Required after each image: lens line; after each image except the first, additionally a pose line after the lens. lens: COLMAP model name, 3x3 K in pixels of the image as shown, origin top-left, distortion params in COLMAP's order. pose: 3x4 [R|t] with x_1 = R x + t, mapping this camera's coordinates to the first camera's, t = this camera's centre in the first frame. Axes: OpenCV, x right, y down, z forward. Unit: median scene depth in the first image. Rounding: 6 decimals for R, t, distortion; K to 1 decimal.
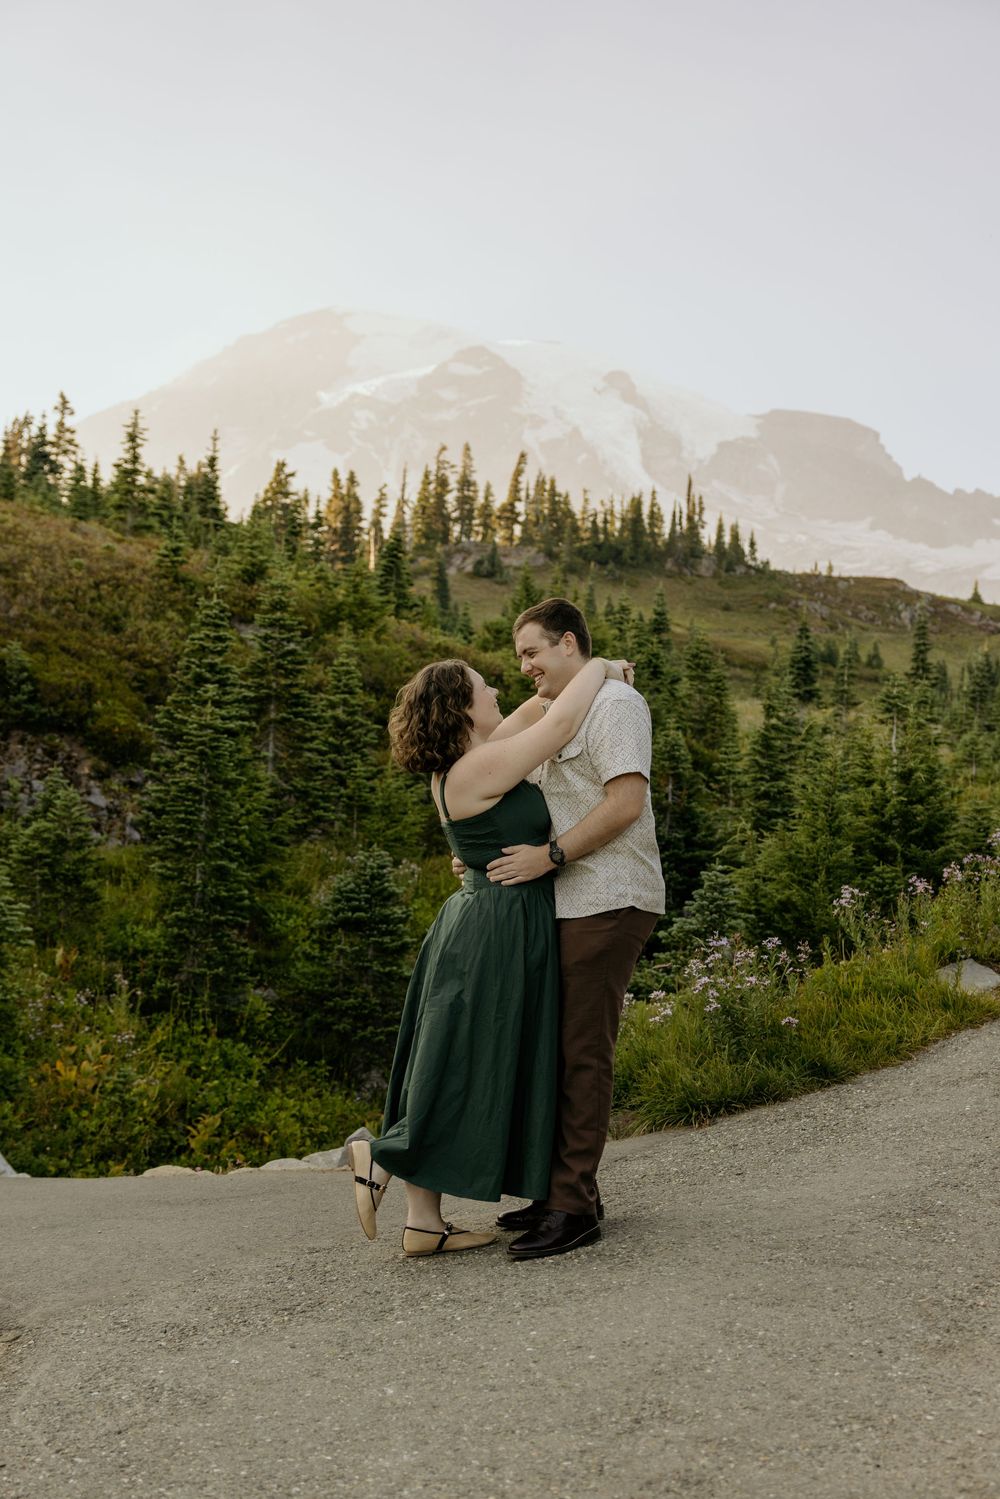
lens RADIAL K [[1602.7, 0, 469.4], [0, 1602.7, 913.4], [0, 0, 1]] dist [-0.008925, 0.000000]
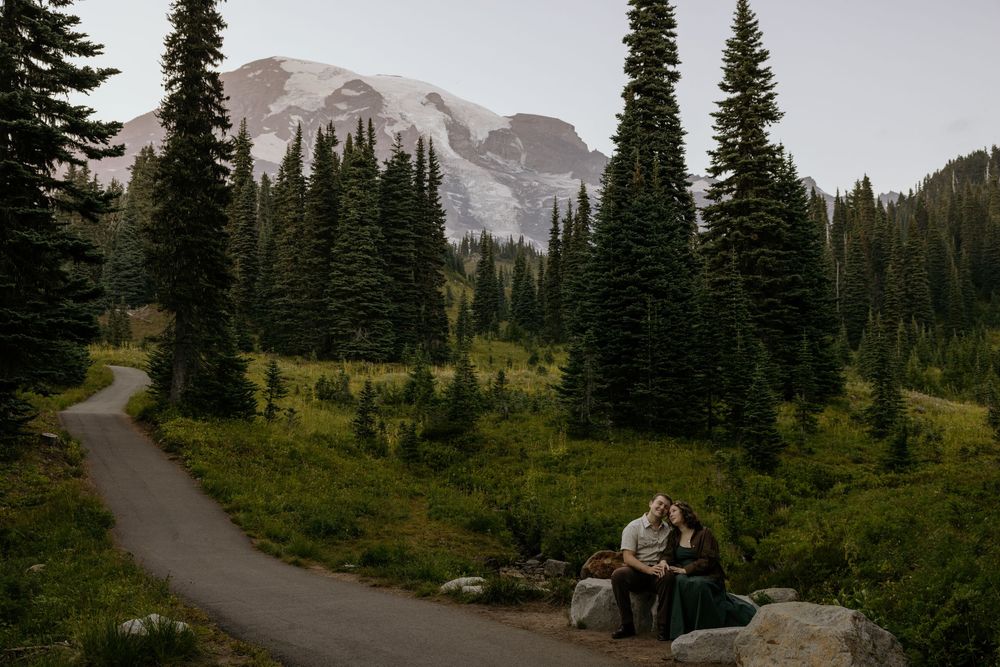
lens RADIAL K [[917.9, 0, 496.6], [0, 917.9, 332.7], [0, 0, 1]] dist [-0.099419, 0.000000]
pose [[0.987590, -0.027669, 0.154598, -2.038056], [0.037598, 0.997388, -0.061671, 0.840815], [-0.152488, 0.066718, 0.986051, -8.928720]]
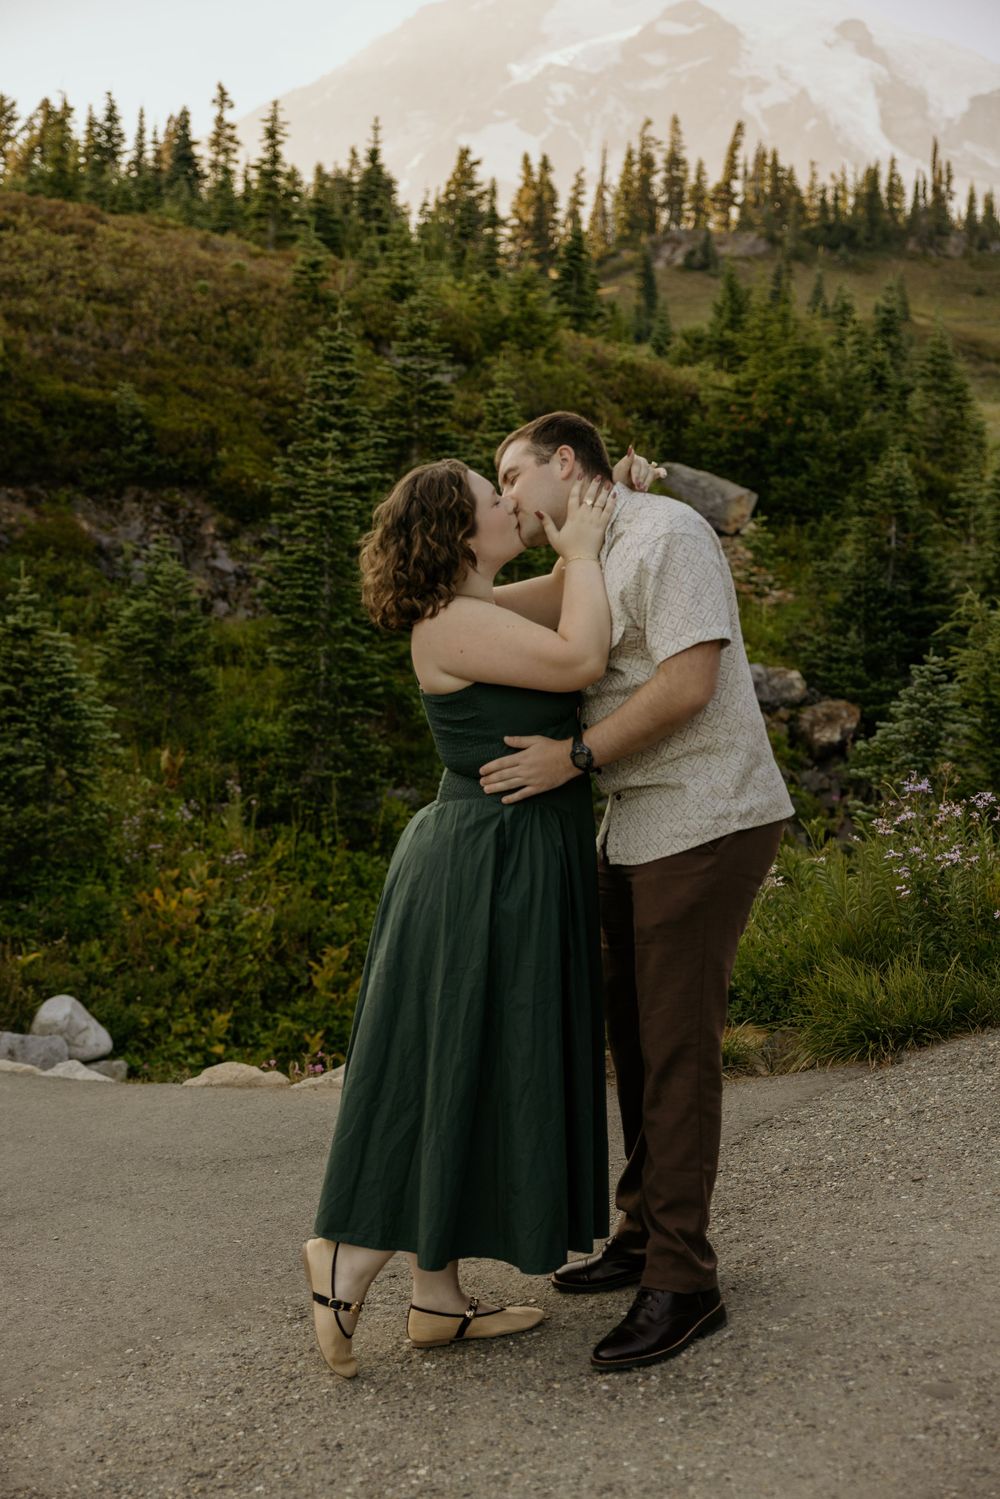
lens RADIAL K [[1762.5, 0, 490.2], [0, 1762.5, 781.4], [0, 0, 1]] dist [-0.000880, 0.000000]
pose [[0.993456, -0.014754, -0.113262, 0.011466], [0.023037, 0.997126, 0.072175, -0.011621], [0.111871, -0.074312, 0.990940, 0.035215]]
